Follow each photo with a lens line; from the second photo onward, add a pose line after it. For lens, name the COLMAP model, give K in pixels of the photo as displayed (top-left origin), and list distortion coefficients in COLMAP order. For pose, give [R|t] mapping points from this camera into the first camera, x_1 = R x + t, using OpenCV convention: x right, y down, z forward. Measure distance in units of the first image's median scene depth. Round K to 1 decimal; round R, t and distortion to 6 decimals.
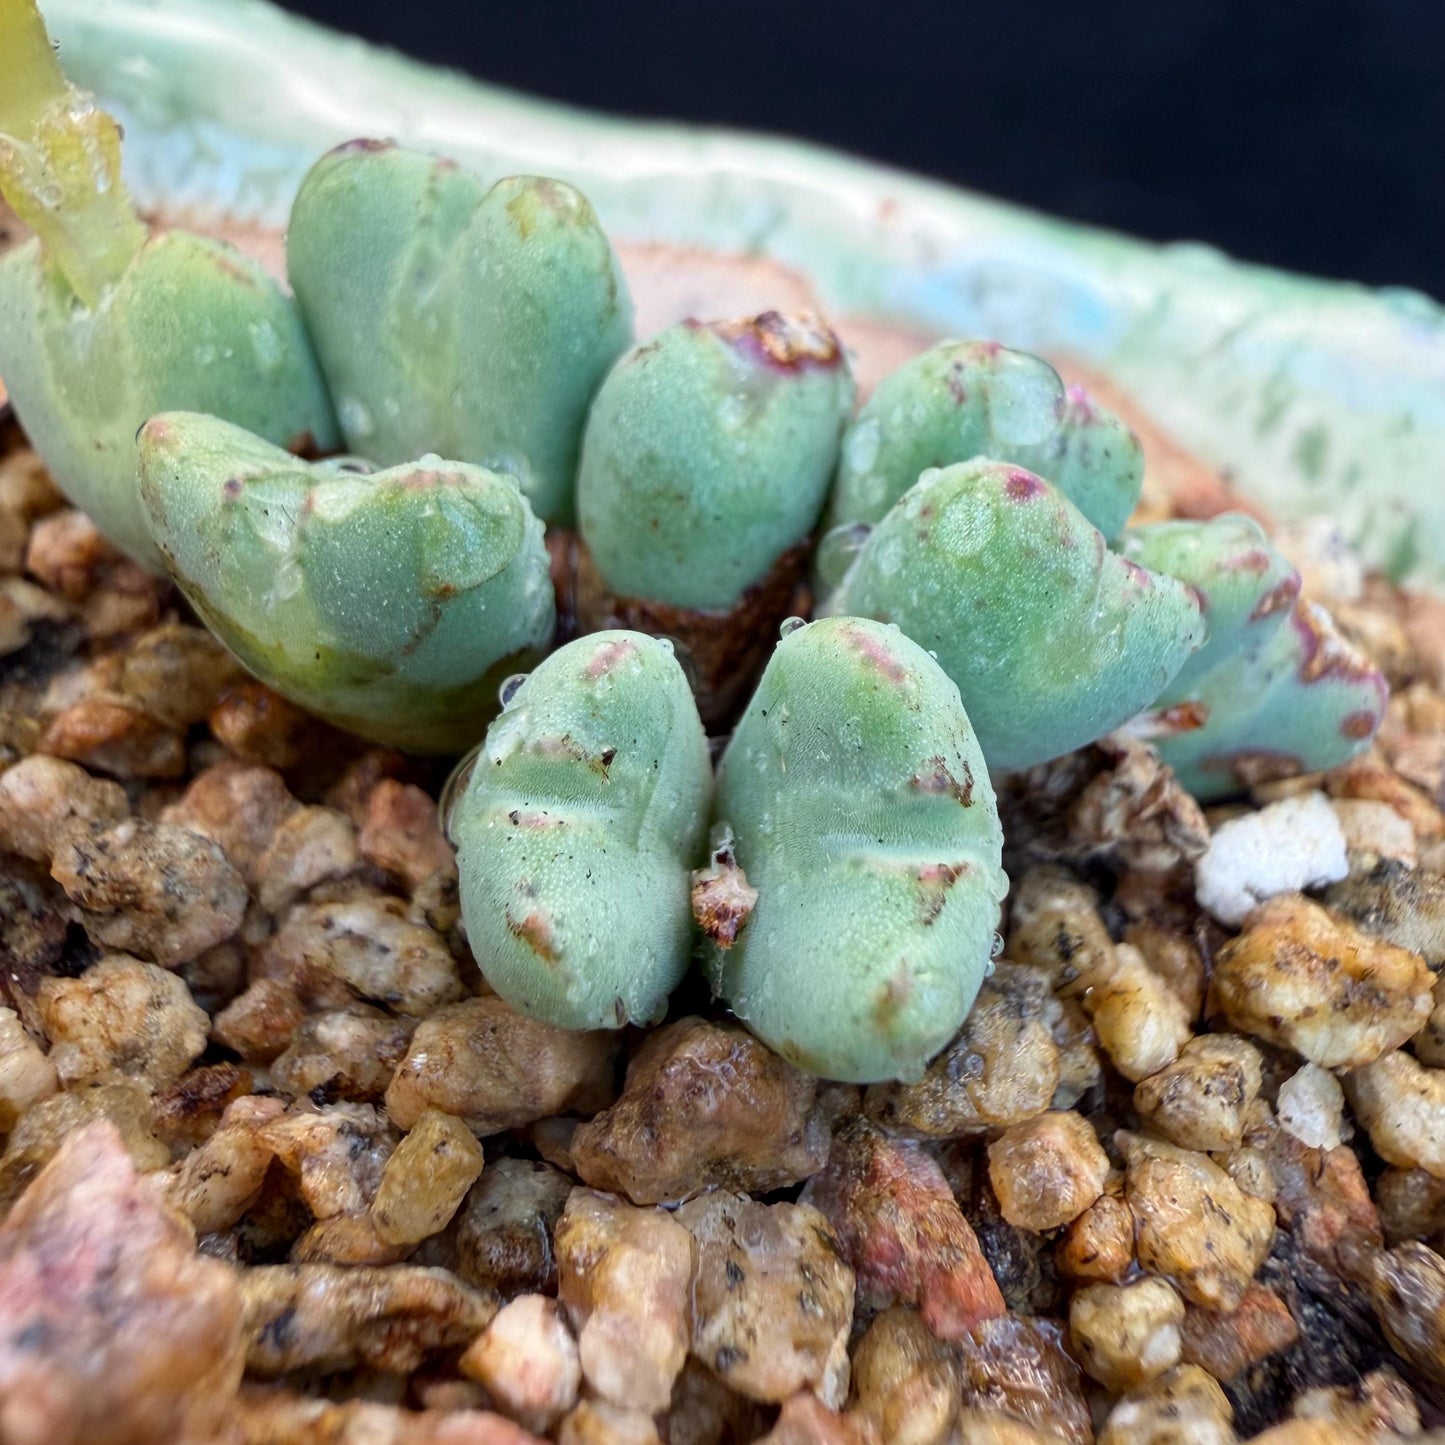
lens RADIAL K [[1432.2, 0, 701.6], [0, 1432.2, 581.9], [0, 0, 1]] dist [0.006810, 0.000000]
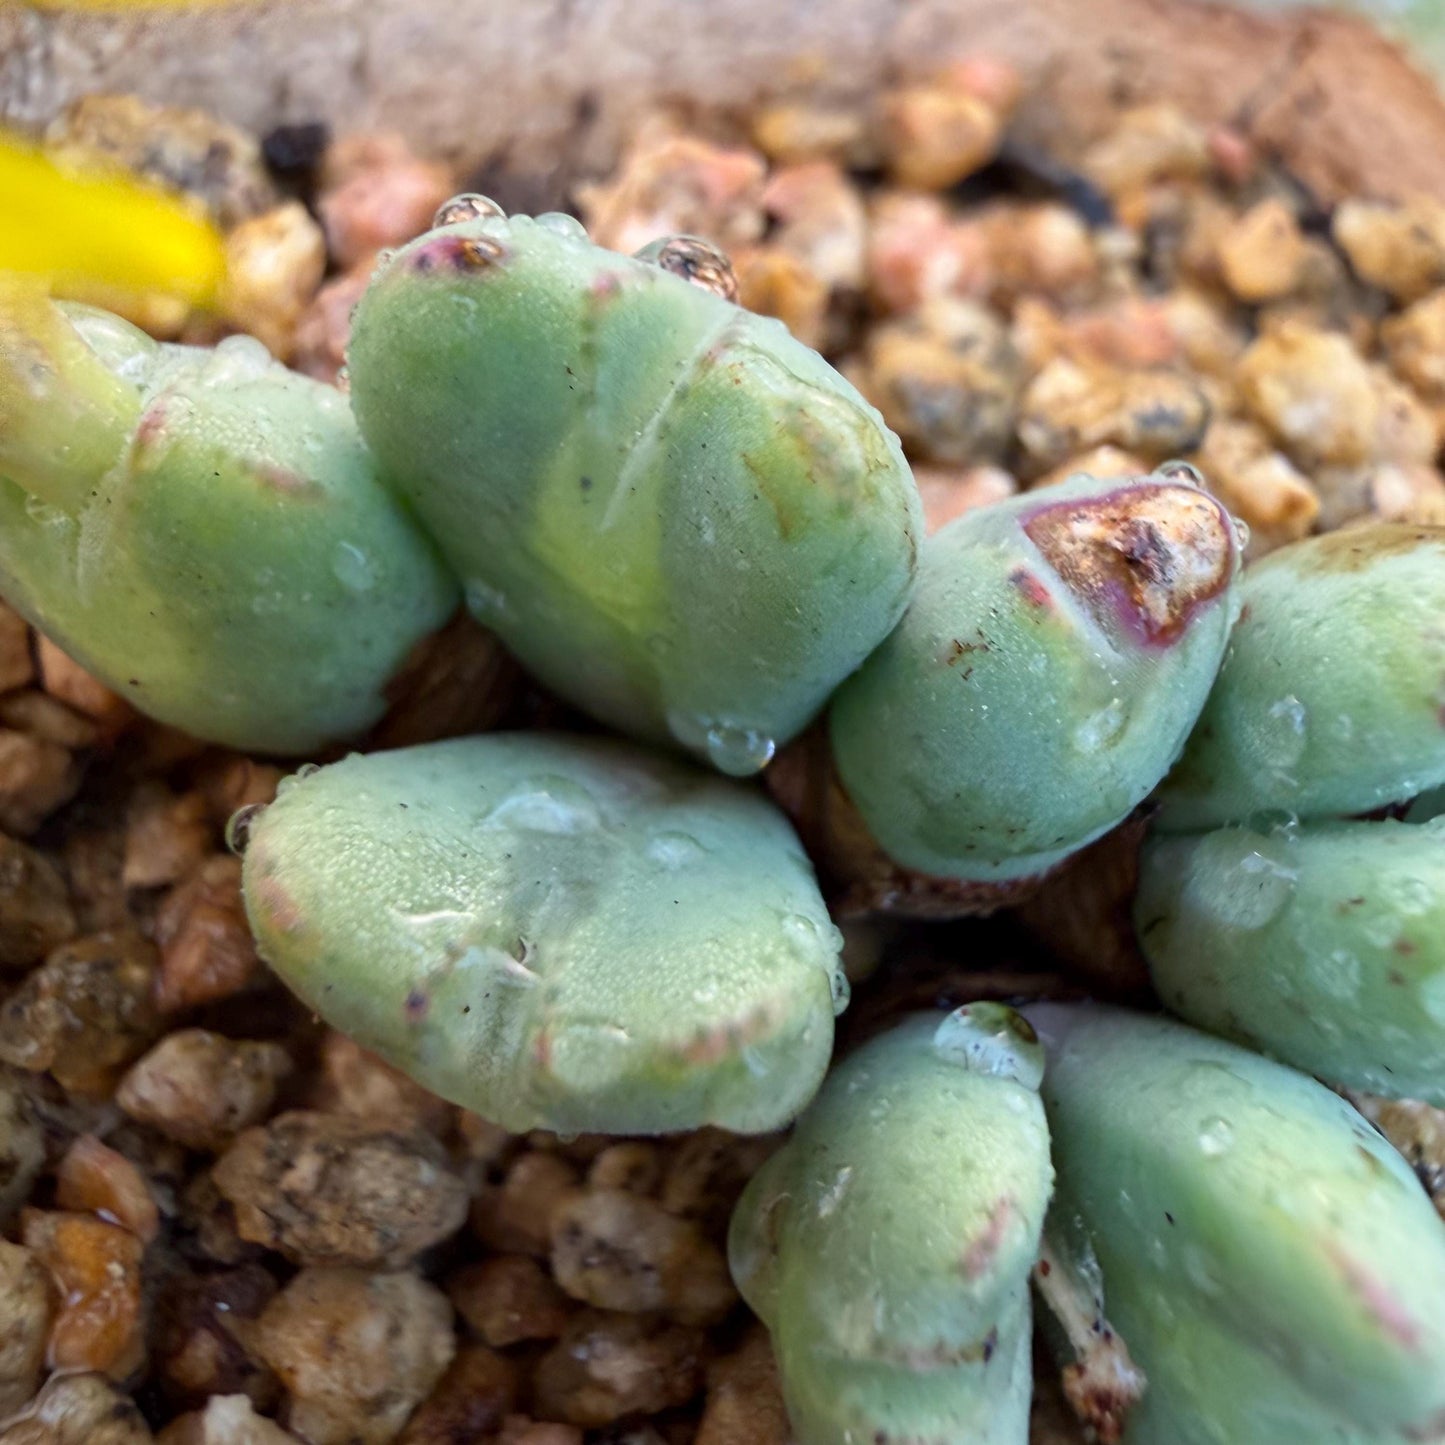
lens RADIAL K [[1456.3, 0, 703.9], [0, 1456.3, 574.6], [0, 0, 1]] dist [0.016555, 0.000000]
pose [[0.997442, -0.071206, 0.006183, -0.166855], [0.058313, 0.860756, 0.505667, -0.553732], [-0.041328, -0.504013, 0.862706, 0.460706]]
